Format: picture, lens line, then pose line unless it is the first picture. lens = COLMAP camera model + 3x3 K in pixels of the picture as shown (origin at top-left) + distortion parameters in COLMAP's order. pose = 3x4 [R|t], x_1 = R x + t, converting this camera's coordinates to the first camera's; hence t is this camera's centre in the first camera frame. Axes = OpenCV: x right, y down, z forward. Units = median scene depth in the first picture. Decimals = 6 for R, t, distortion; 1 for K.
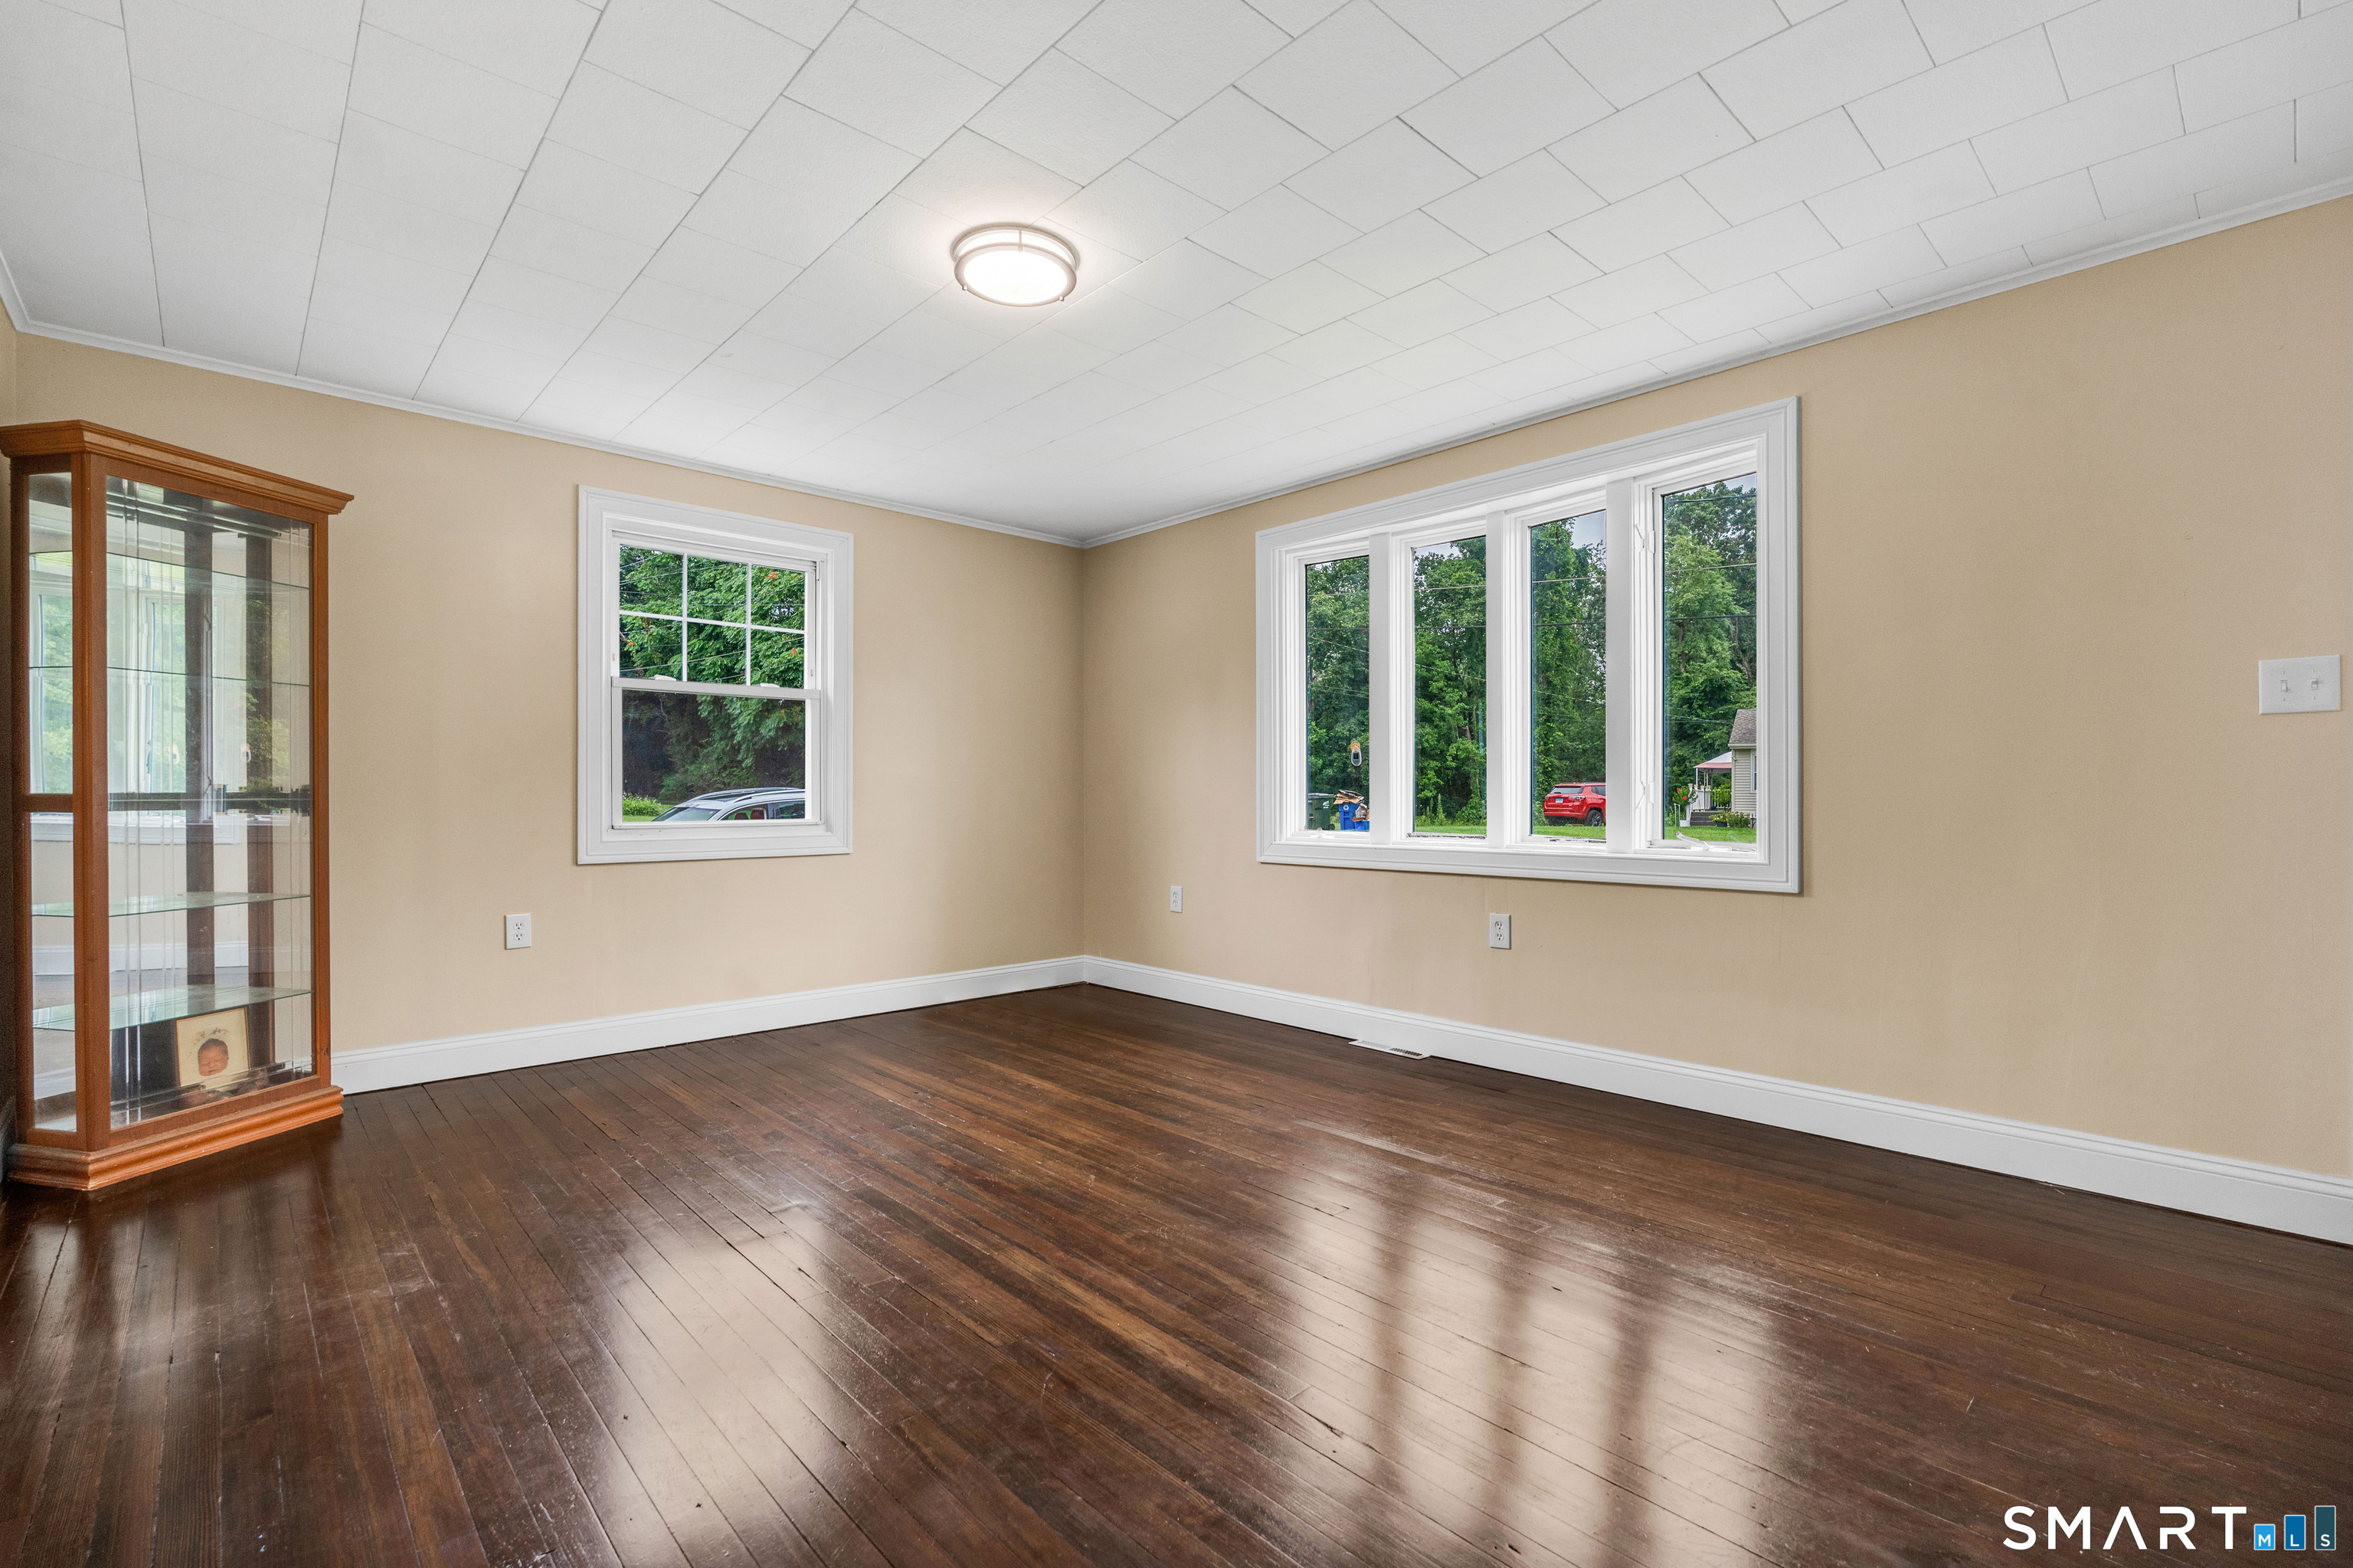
lens RADIAL K [[1048.4, 0, 1176.5], [0, 1048.4, 784.0], [0, 0, 1]] dist [0.024041, 0.000062]
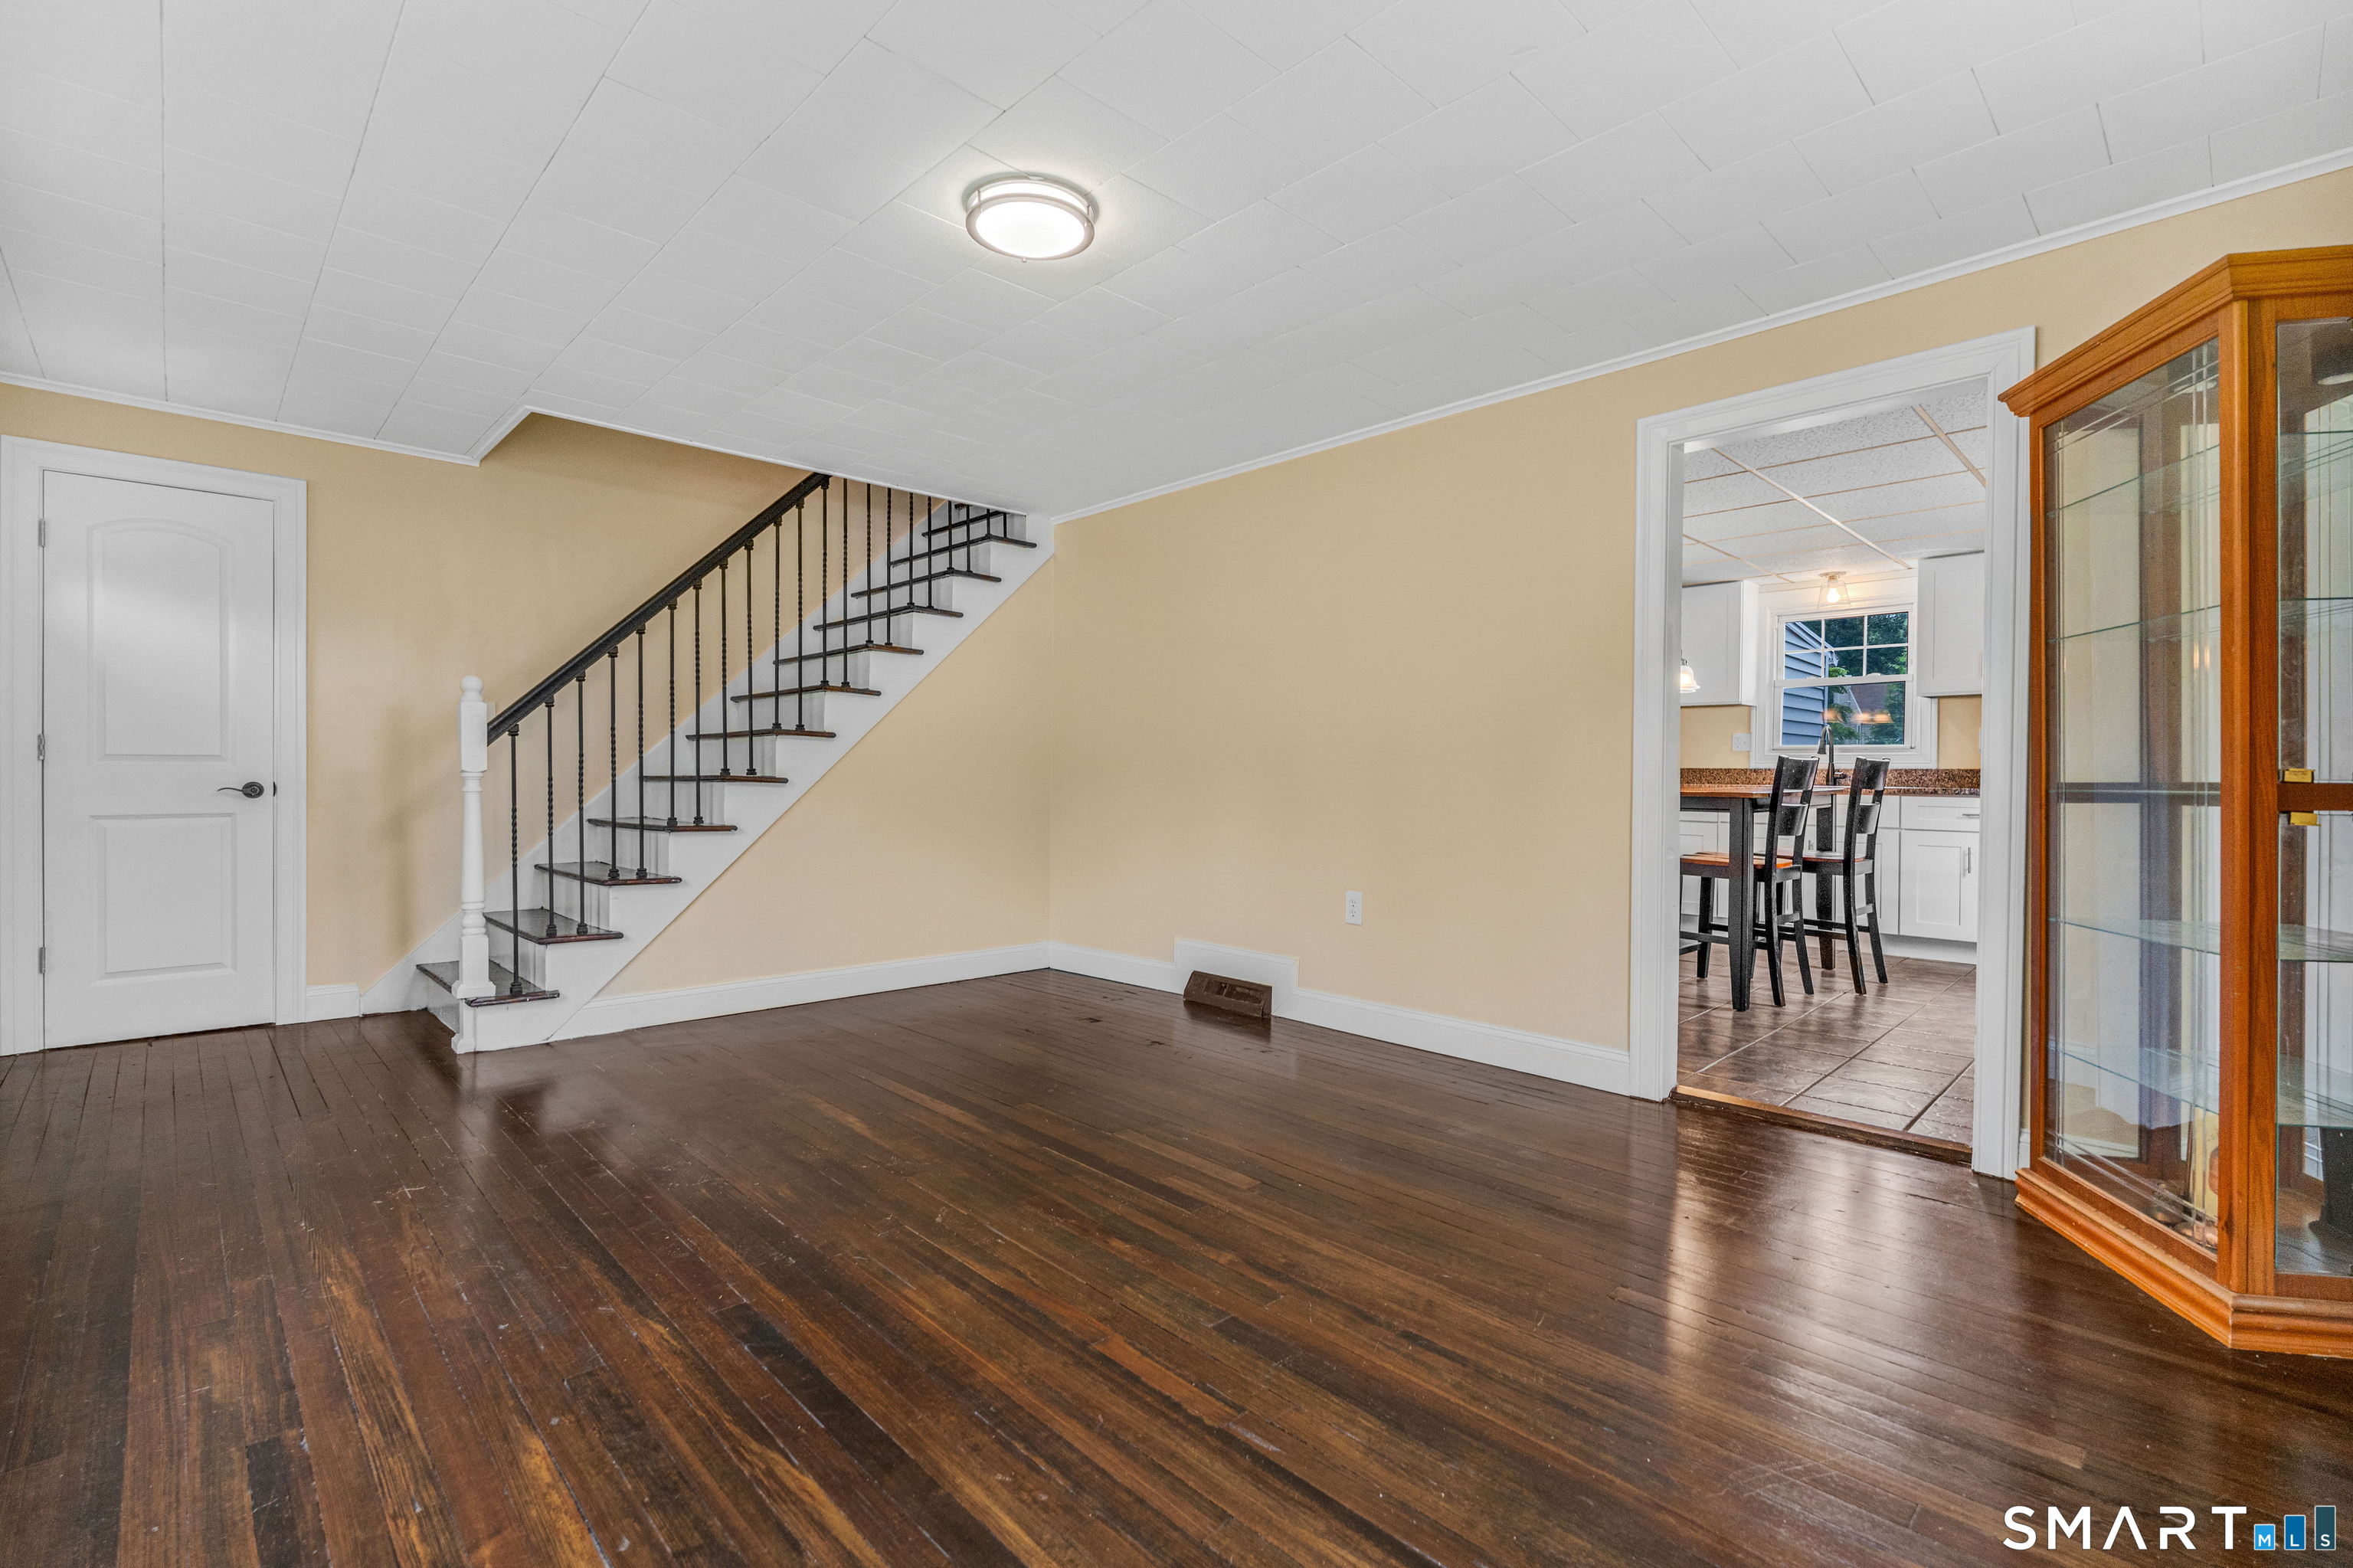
lens RADIAL K [[1048.4, 0, 1176.5], [0, 1048.4, 784.0], [0, 0, 1]] dist [0.024041, 0.000062]
pose [[-0.999809, -0.004580, -0.019001, -0.223076], [-0.004687, 0.999973, 0.005577, 0.007703], [0.018975, 0.005665, -0.999804, 1.621835]]
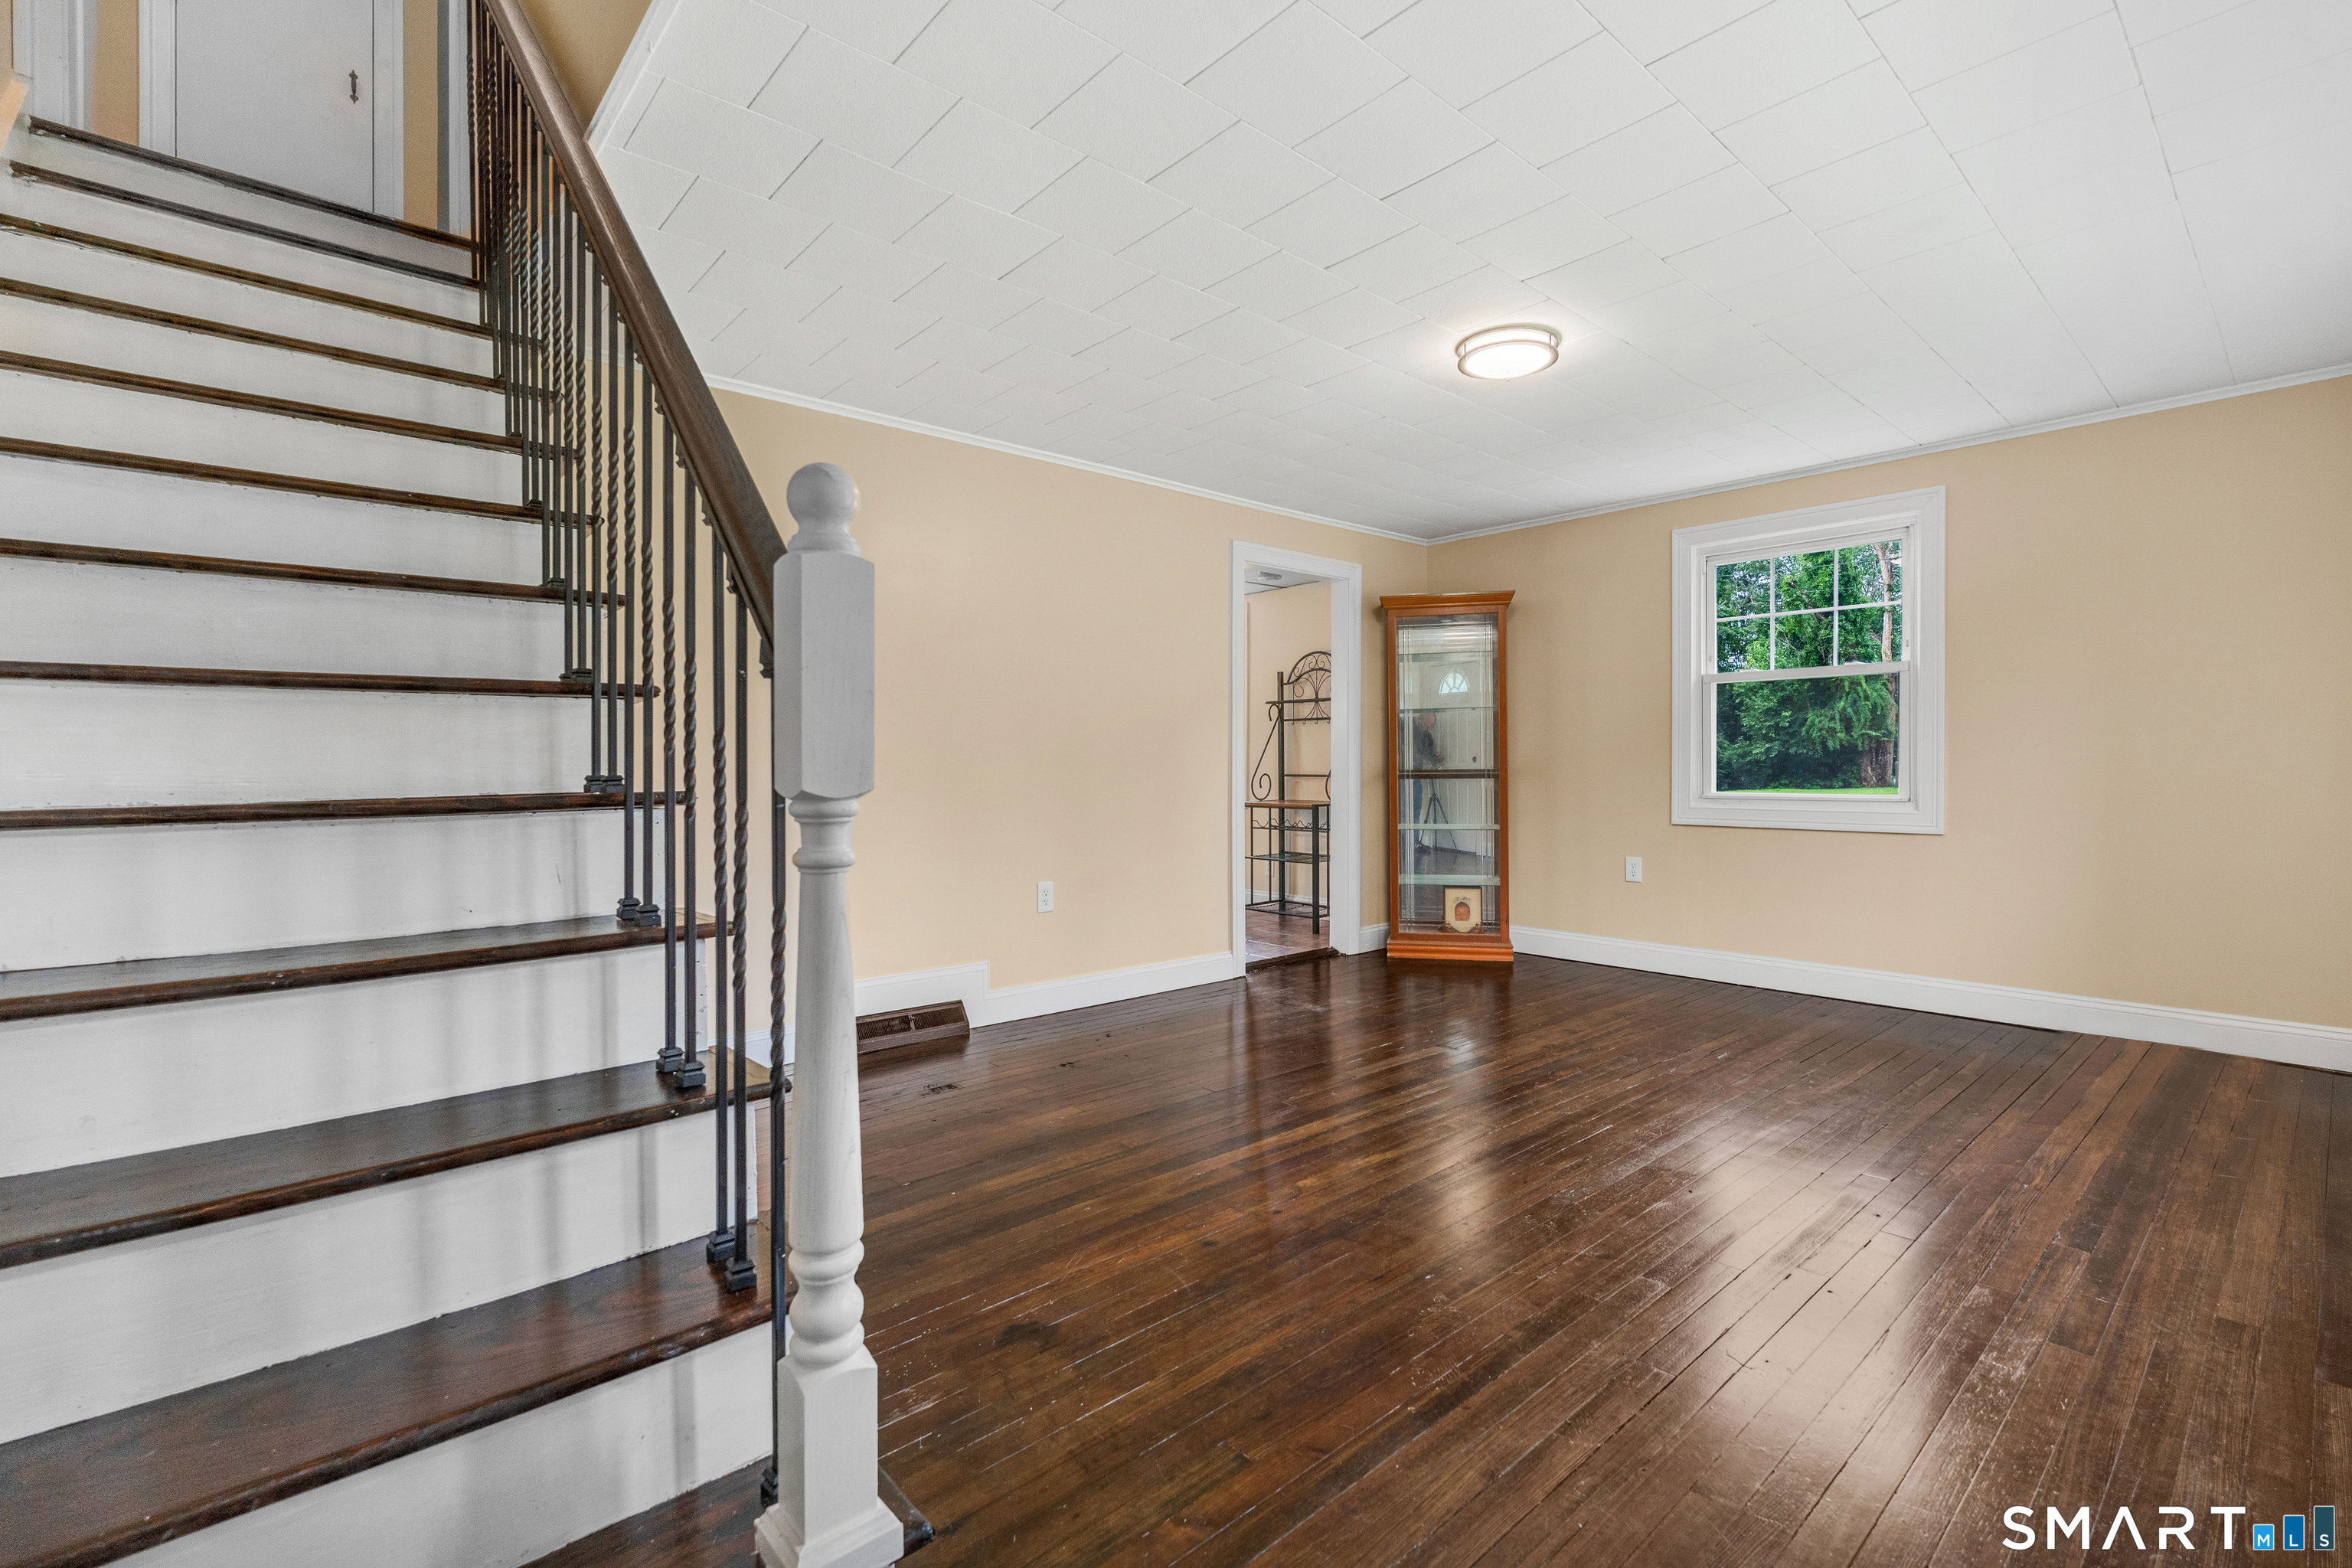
lens RADIAL K [[1030.4, 0, 1172.0], [0, 1030.4, 768.6], [0, 0, 1]] dist [-0.000954, -0.000107]
pose [[-0.015742, -0.001130, -0.999875, 0.892409], [0.011712, 0.999931, -0.001314, 0.001581], [0.999807, -0.011731, -0.015728, 0.517148]]
